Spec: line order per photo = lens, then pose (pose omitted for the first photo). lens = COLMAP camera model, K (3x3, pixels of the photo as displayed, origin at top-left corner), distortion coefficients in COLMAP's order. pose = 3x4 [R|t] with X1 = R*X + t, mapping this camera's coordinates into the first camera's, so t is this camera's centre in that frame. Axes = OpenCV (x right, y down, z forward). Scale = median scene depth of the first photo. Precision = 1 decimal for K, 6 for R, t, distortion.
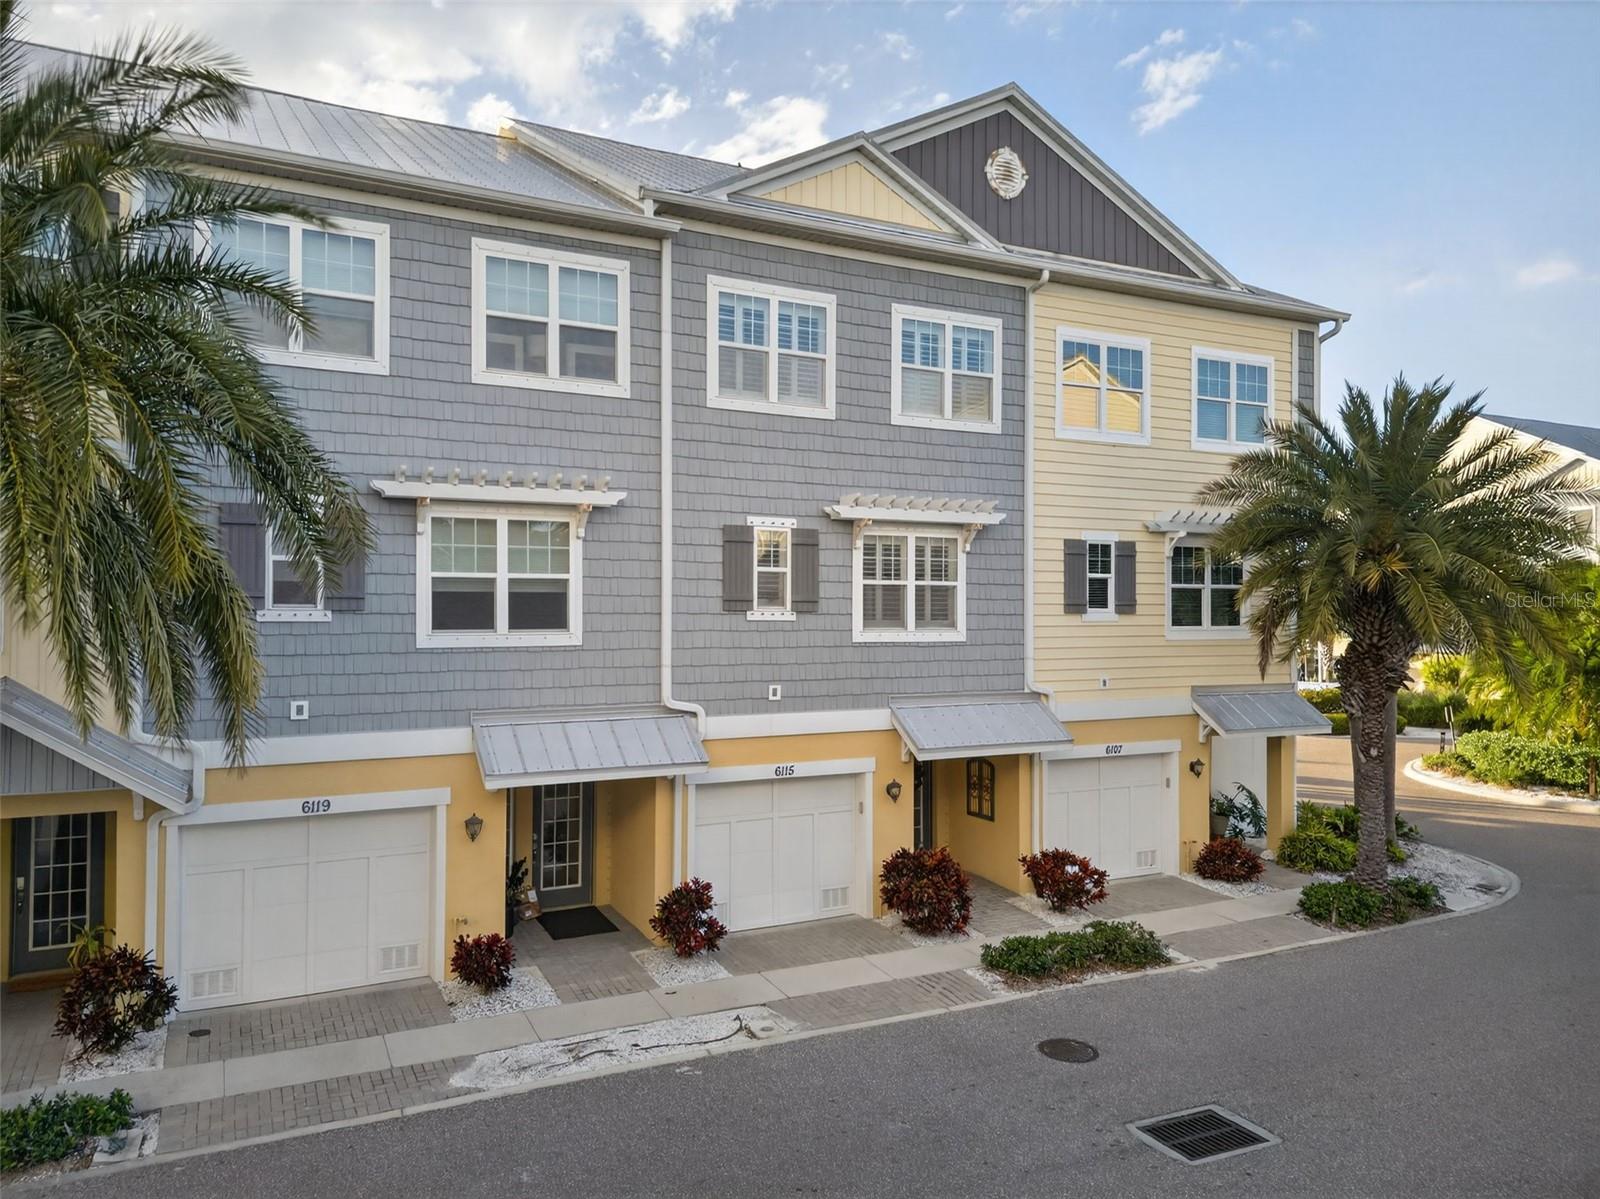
lens RADIAL K [[1130.0, 0, 802.8], [0, 1130.0, 610.9], [0, 0, 1]] dist [0.034162, -0.004318]
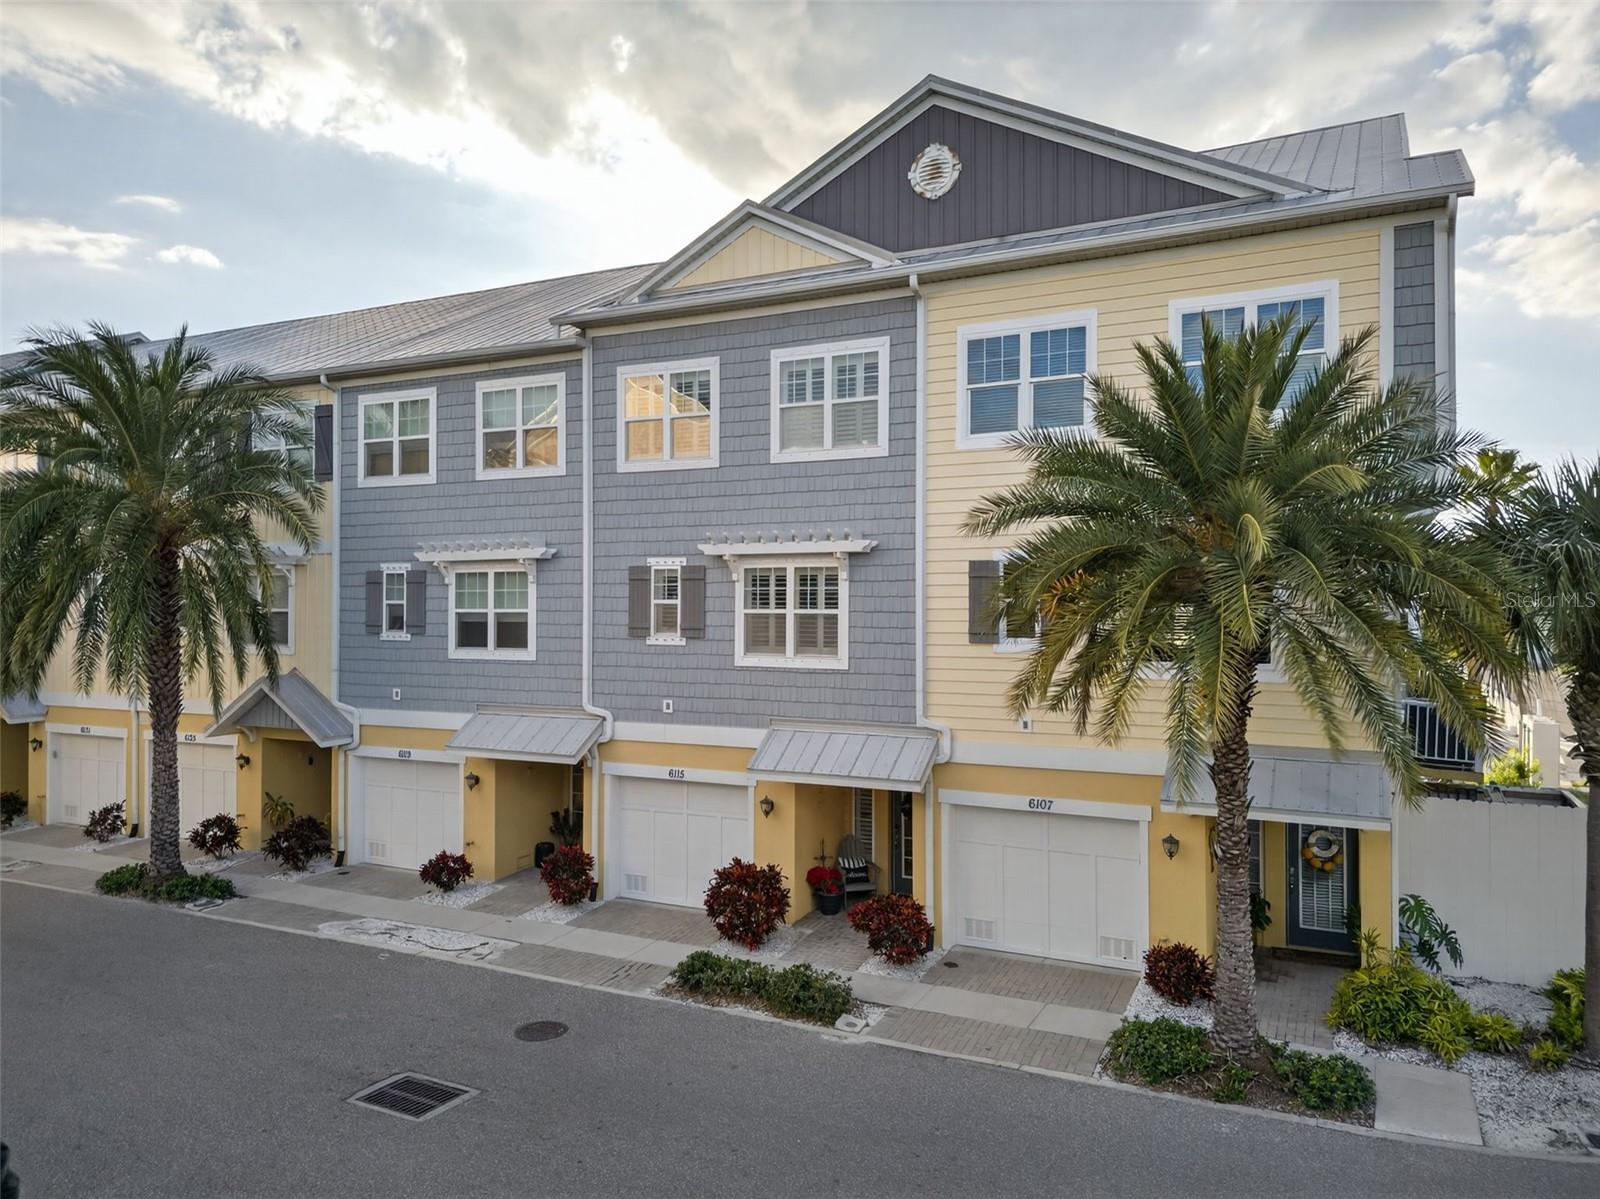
lens RADIAL K [[1048.6, 0, 800.5], [0, 1048.6, 635.6], [0, 0, 1]] dist [0.028560, -0.001818]
pose [[0.611444, 0.003339, -0.791280, 0.923714], [-0.012469, 0.999908, -0.005416, 0.002889], [0.791189, 0.013178, 0.611429, 0.438828]]
